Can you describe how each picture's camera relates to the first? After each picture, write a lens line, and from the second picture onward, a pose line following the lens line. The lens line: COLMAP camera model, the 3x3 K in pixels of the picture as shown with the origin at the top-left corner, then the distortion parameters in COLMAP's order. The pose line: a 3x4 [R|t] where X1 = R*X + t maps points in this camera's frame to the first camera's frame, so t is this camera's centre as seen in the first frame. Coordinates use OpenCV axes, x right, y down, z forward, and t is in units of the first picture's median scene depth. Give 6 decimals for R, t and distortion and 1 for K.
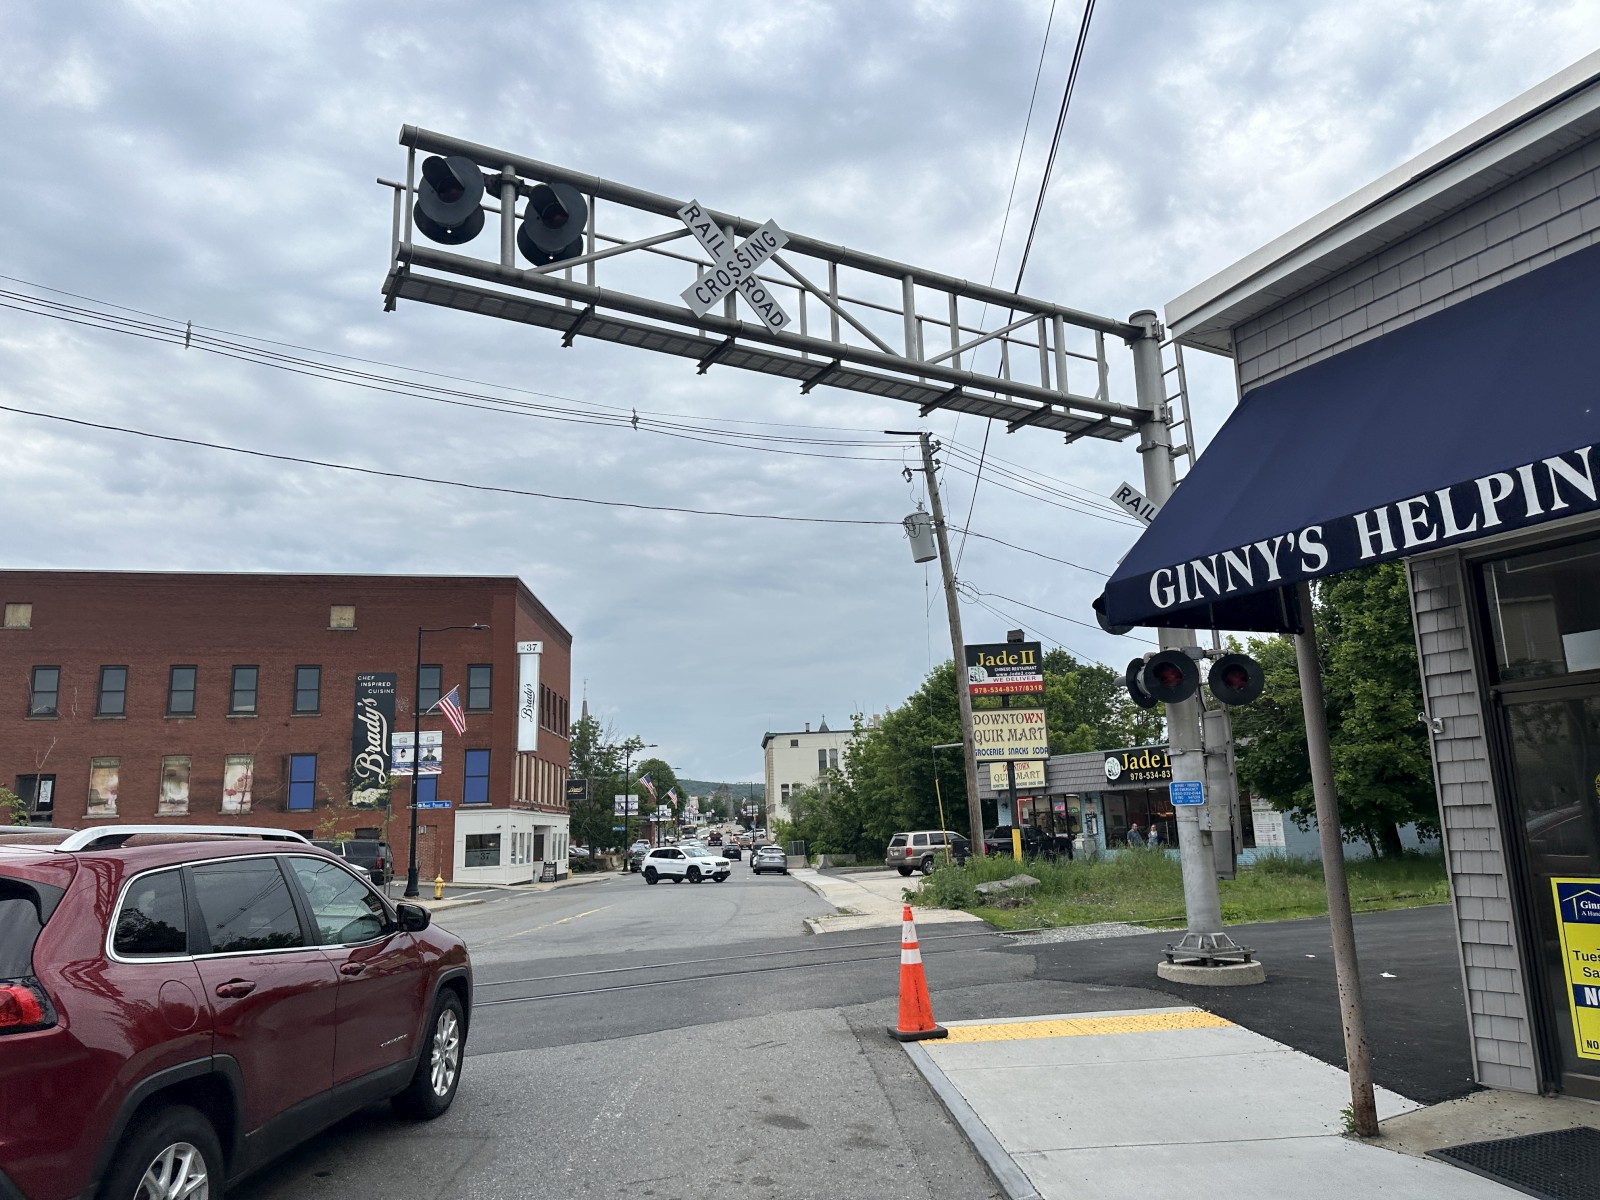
lens RADIAL K [[1102.0, 0, 826.7], [0, 1102.0, 584.1], [0, 0, 1]] dist [0.118049, -0.178058]
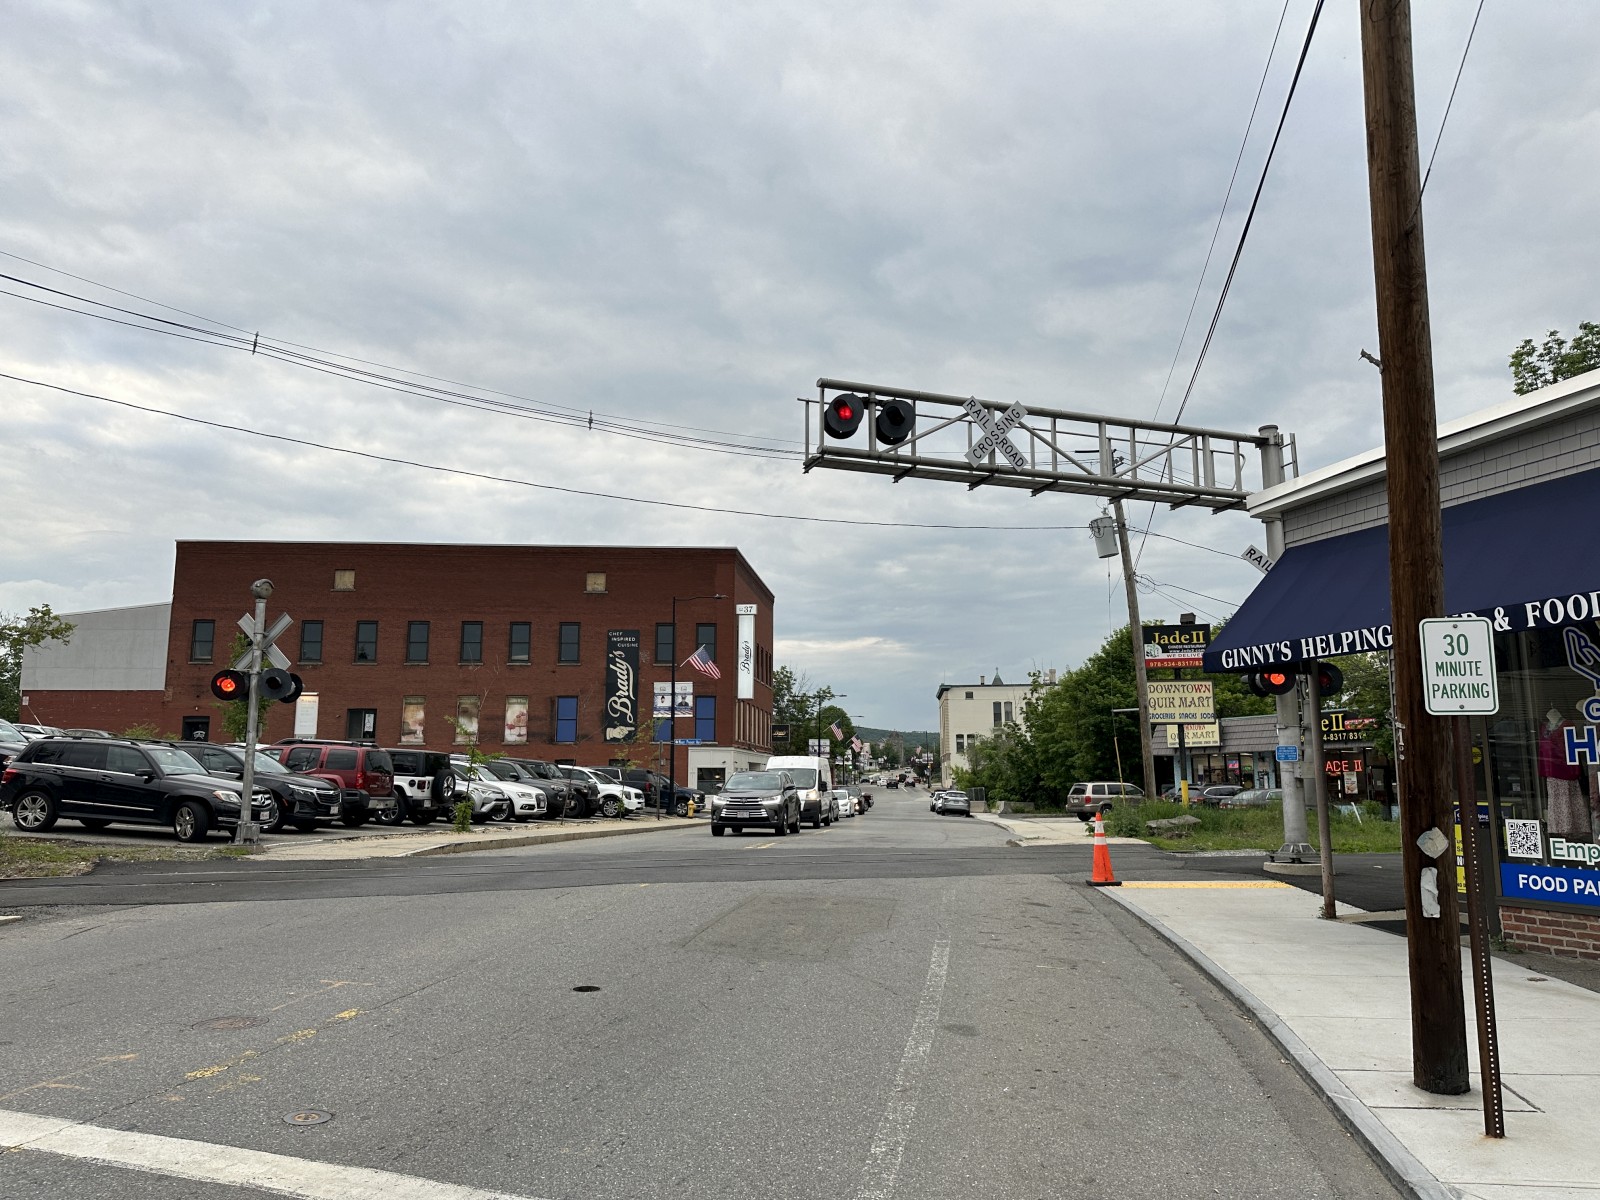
lens RADIAL K [[1110.4, 0, 800.0], [0, 1110.4, 600.0], [0, 0, 1]] dist [0.125223, -0.149020]
pose [[0.984493, 0.008949, -0.175195, -0.013770], [0.001715, 0.998159, 0.060627, -0.024971], [0.175415, -0.059987, 0.982665, -0.132825]]
